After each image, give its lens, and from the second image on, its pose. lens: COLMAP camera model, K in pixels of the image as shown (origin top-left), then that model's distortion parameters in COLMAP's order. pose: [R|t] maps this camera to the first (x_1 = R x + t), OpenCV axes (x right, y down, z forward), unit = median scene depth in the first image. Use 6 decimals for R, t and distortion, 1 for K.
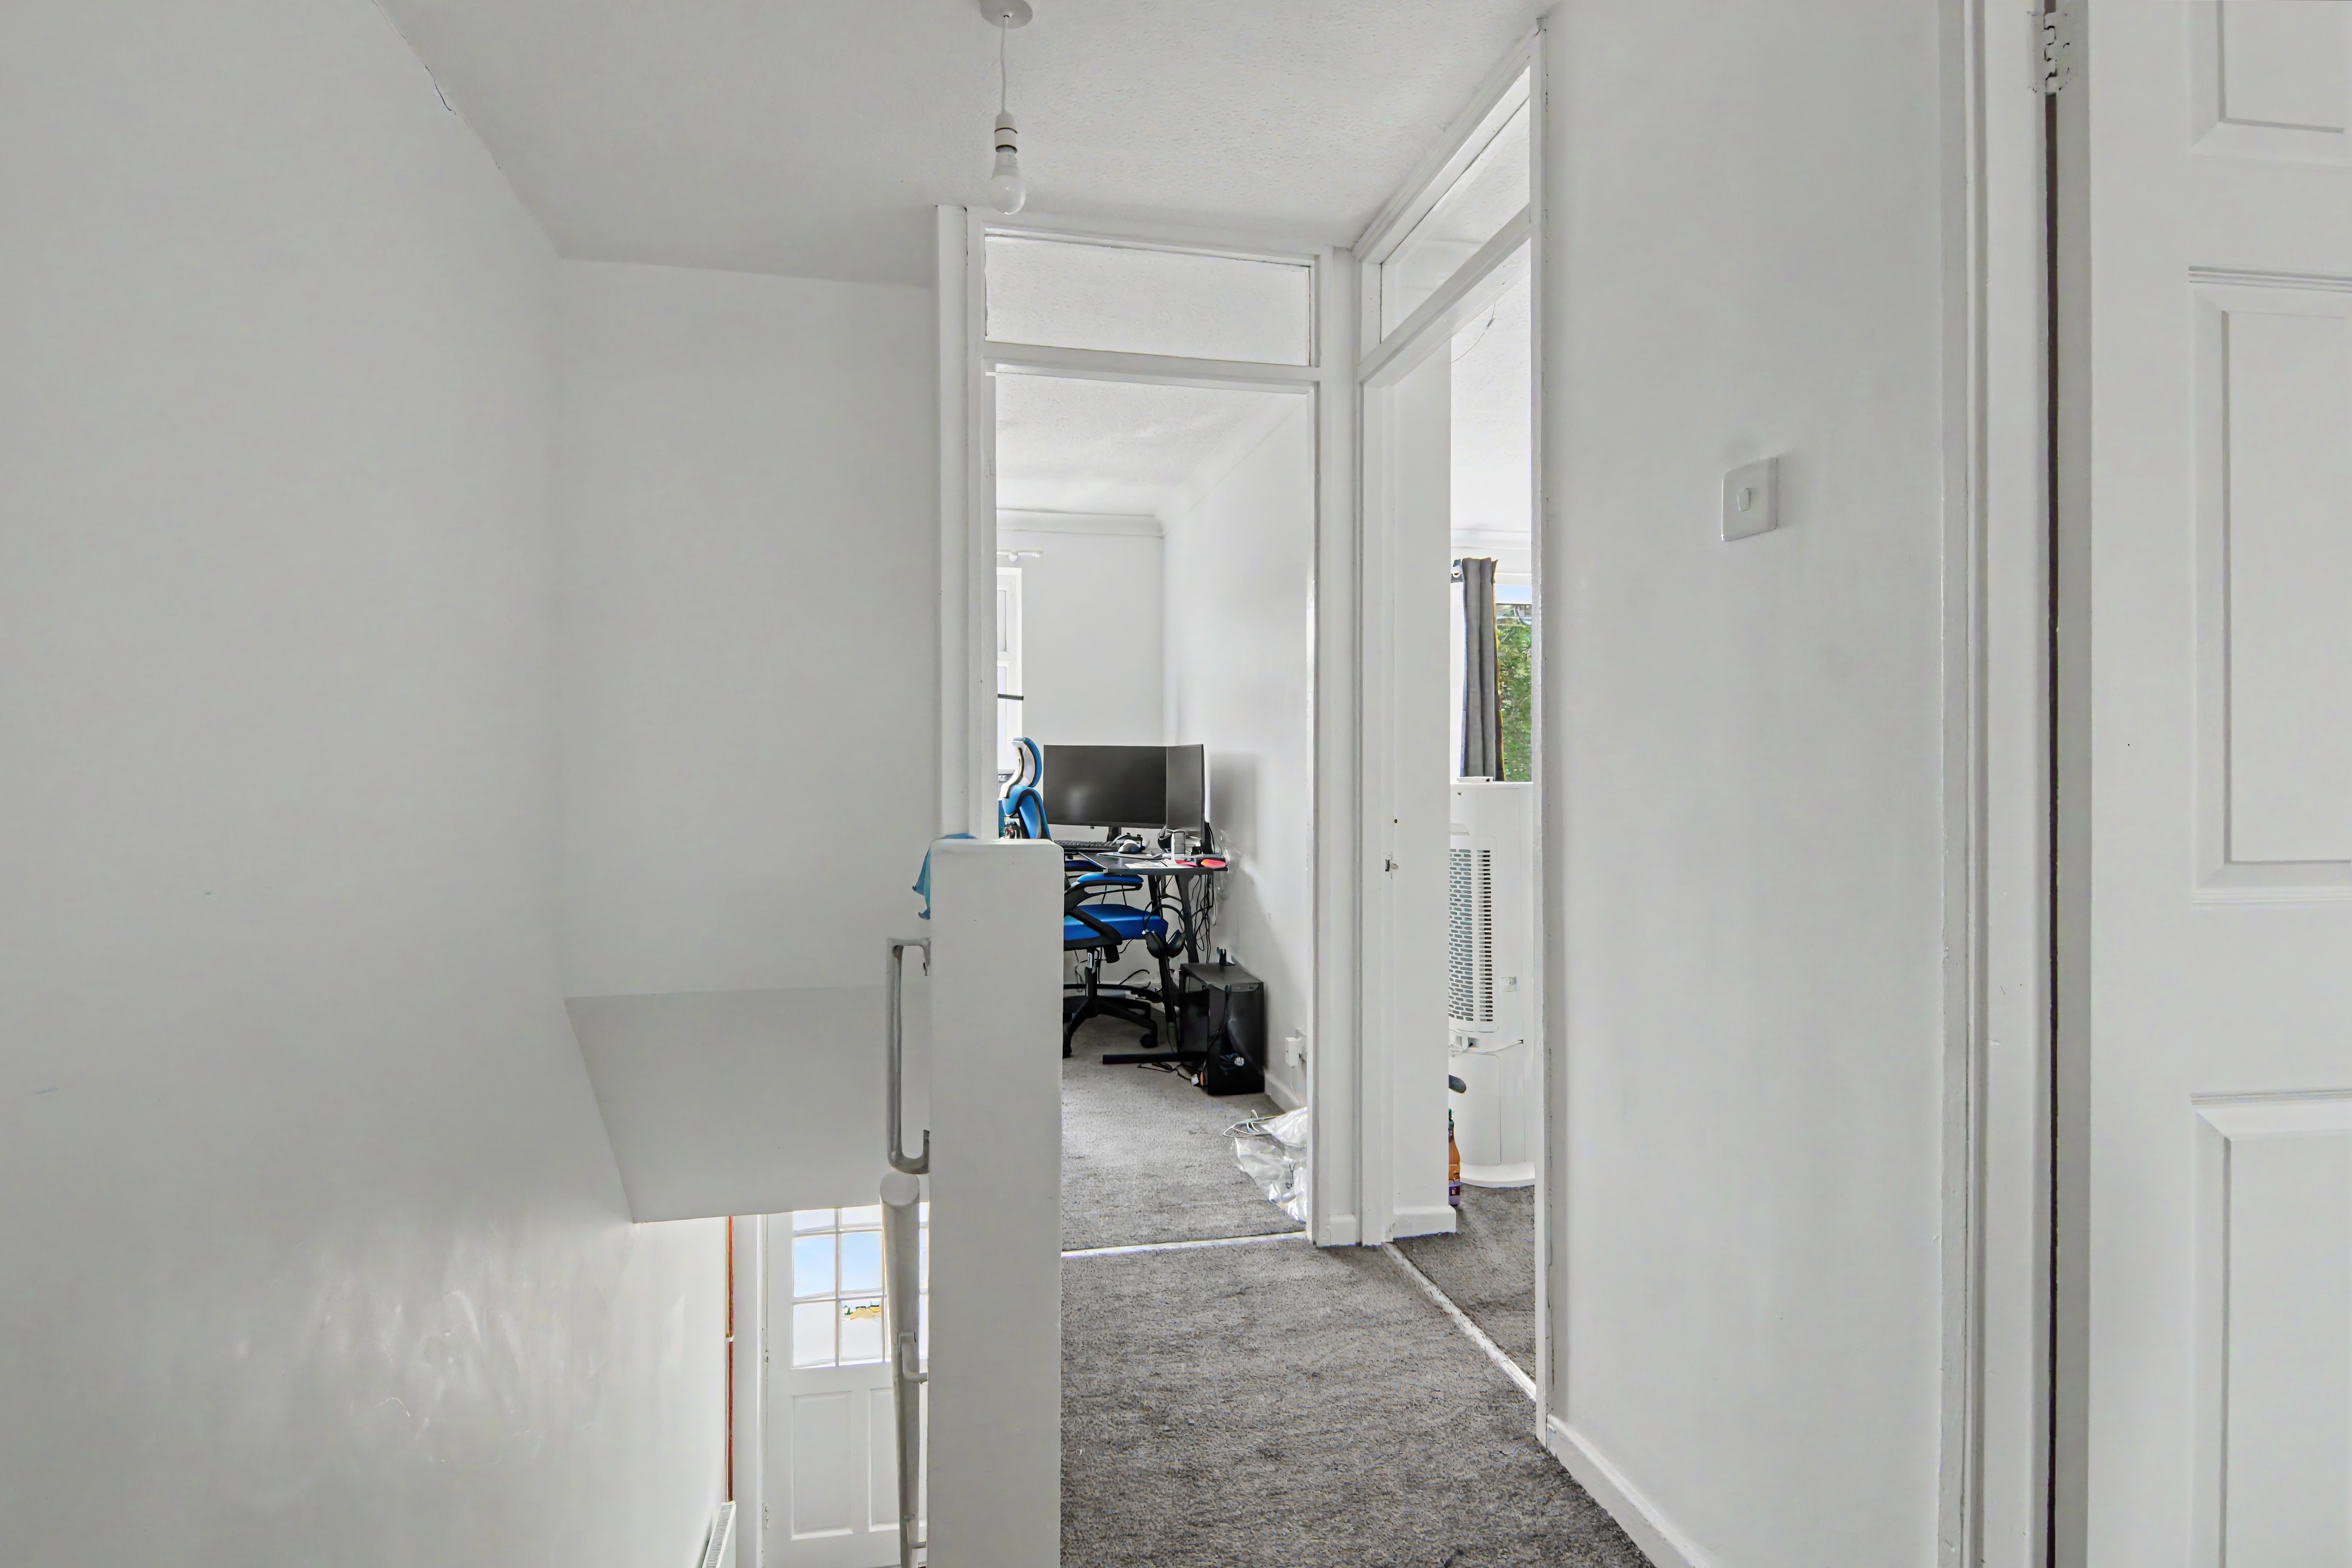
lens RADIAL K [[1142.4, 0, 1165.0], [0, 1142.4, 780.3], [0, 0, 1]] dist [0.025808, -0.019452]
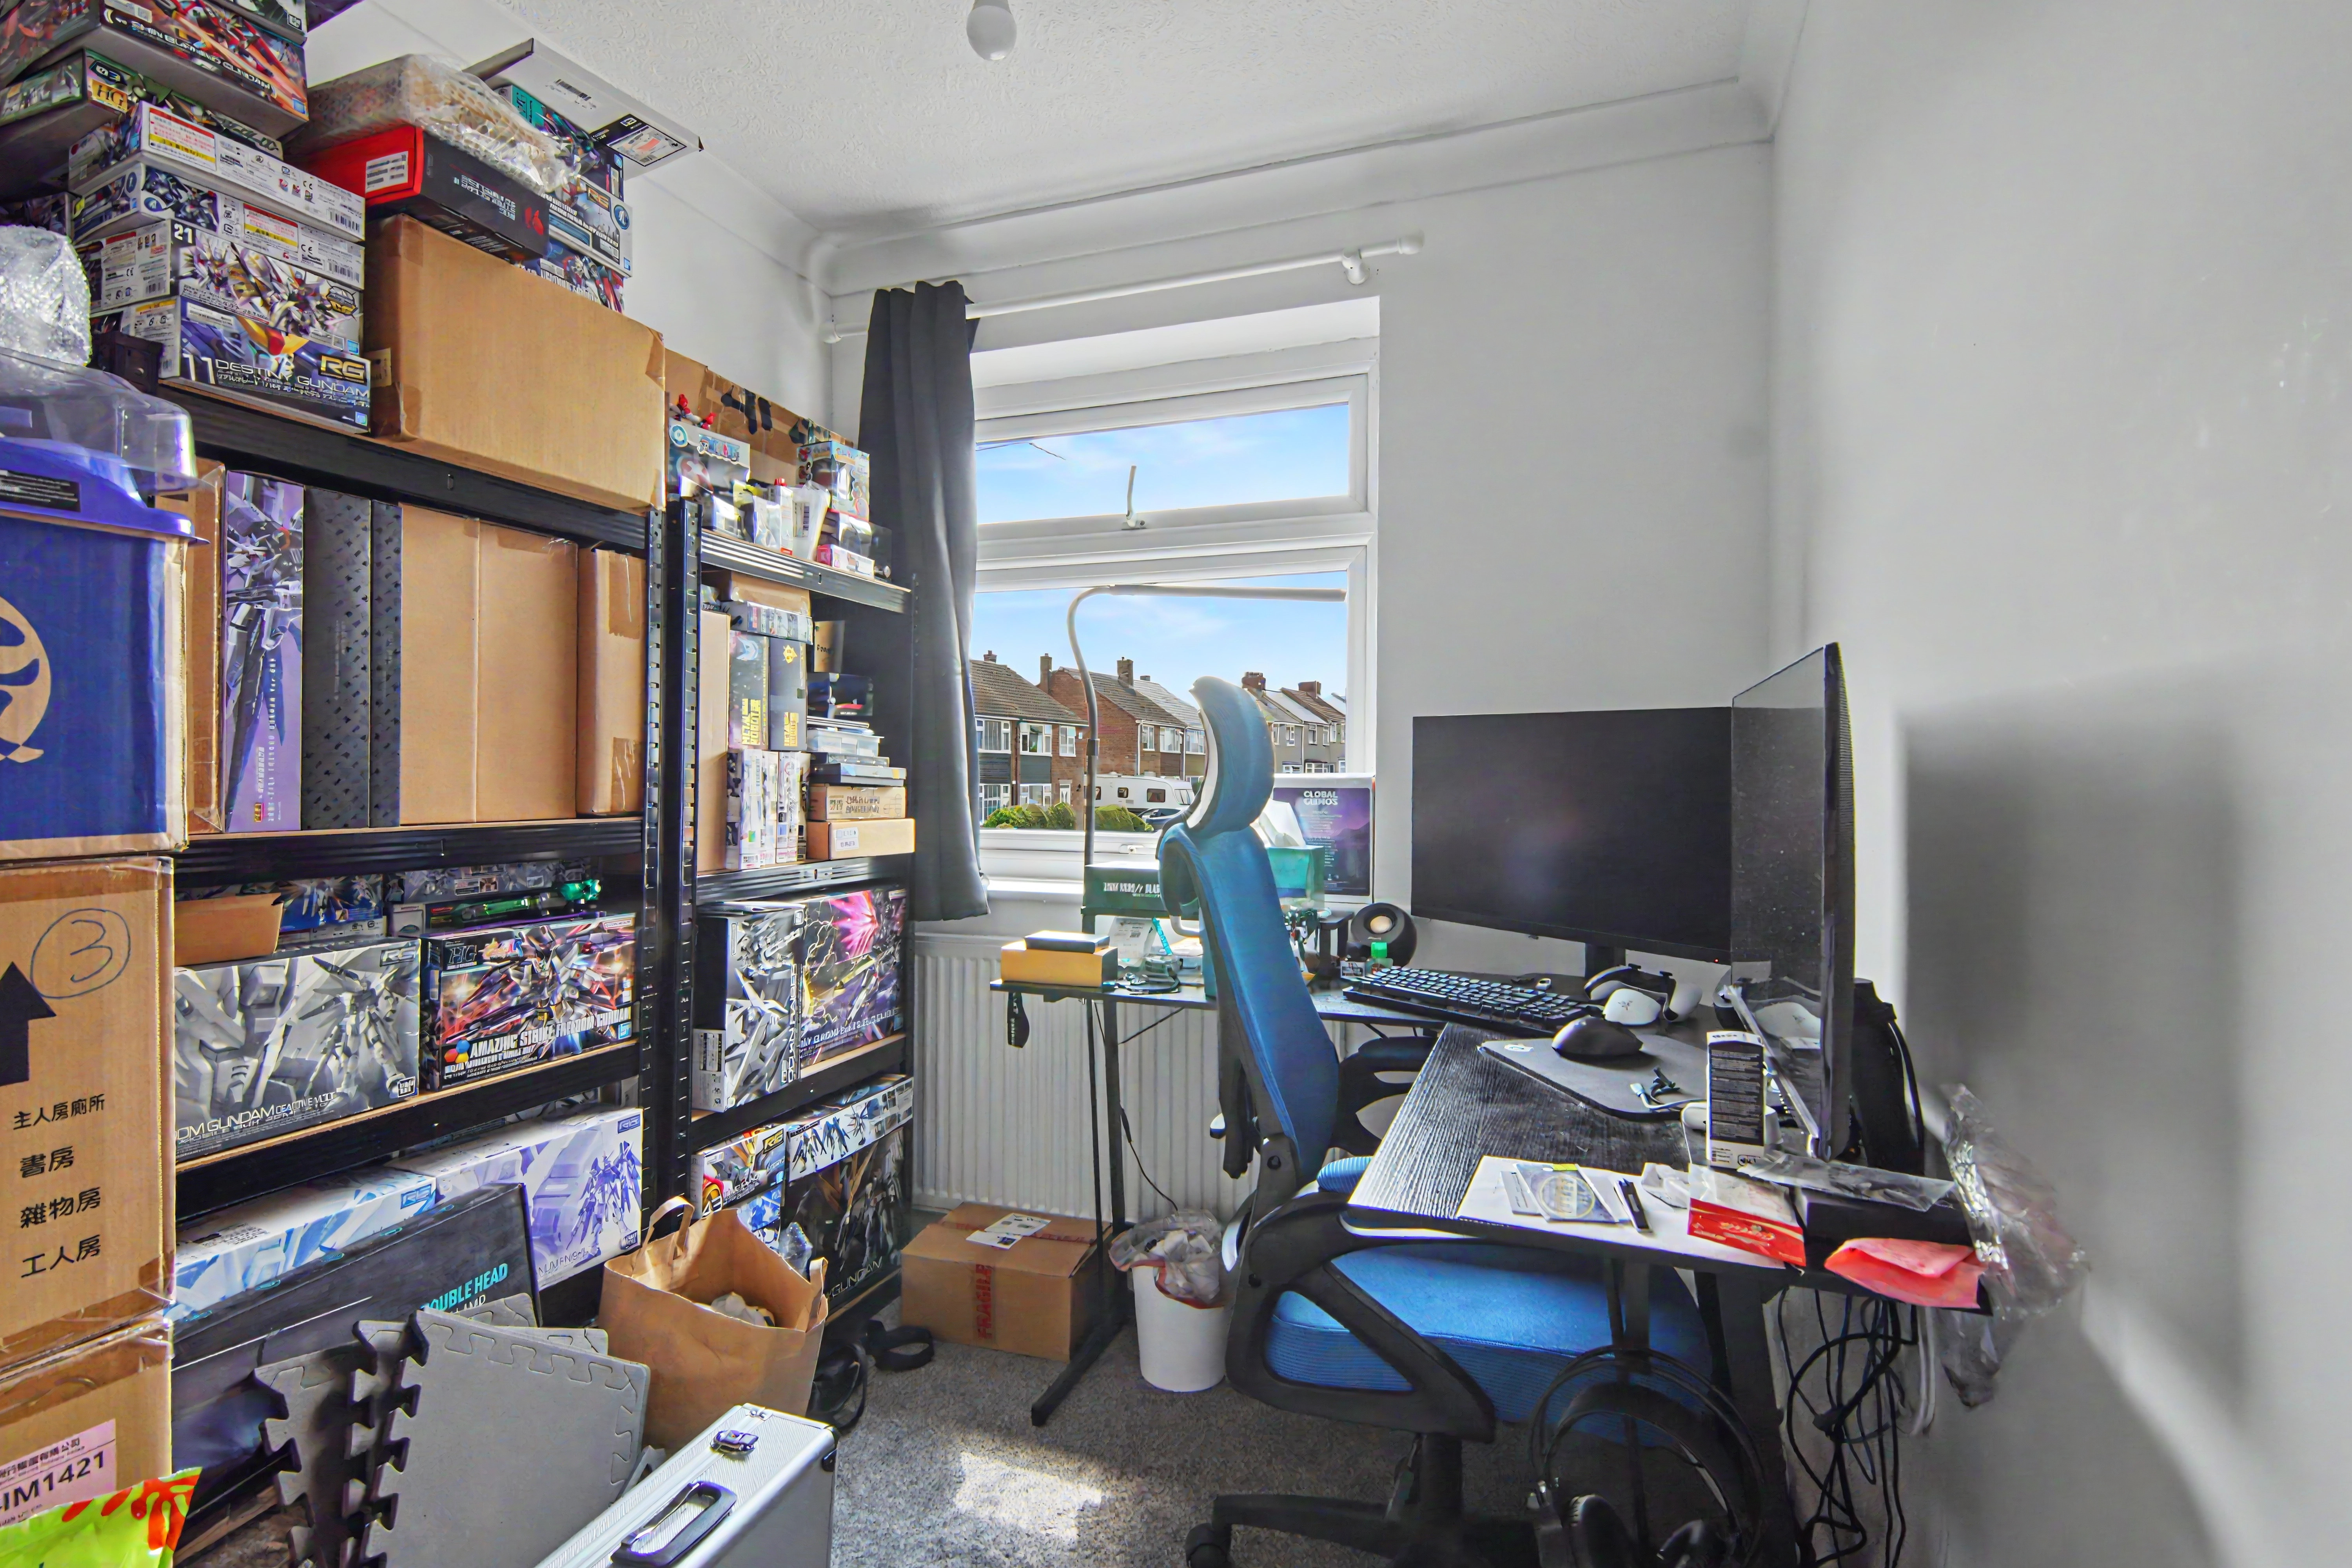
lens RADIAL K [[1142.4, 0, 1165.0], [0, 1142.4, 780.3], [0, 0, 1]] dist [0.025808, -0.019452]
pose [[0.846996, 0.004517, -0.531579, 0.033710], [-0.005090, 0.999987, 0.000385, -0.010952], [0.531574, 0.002379, 0.847008, 0.673917]]
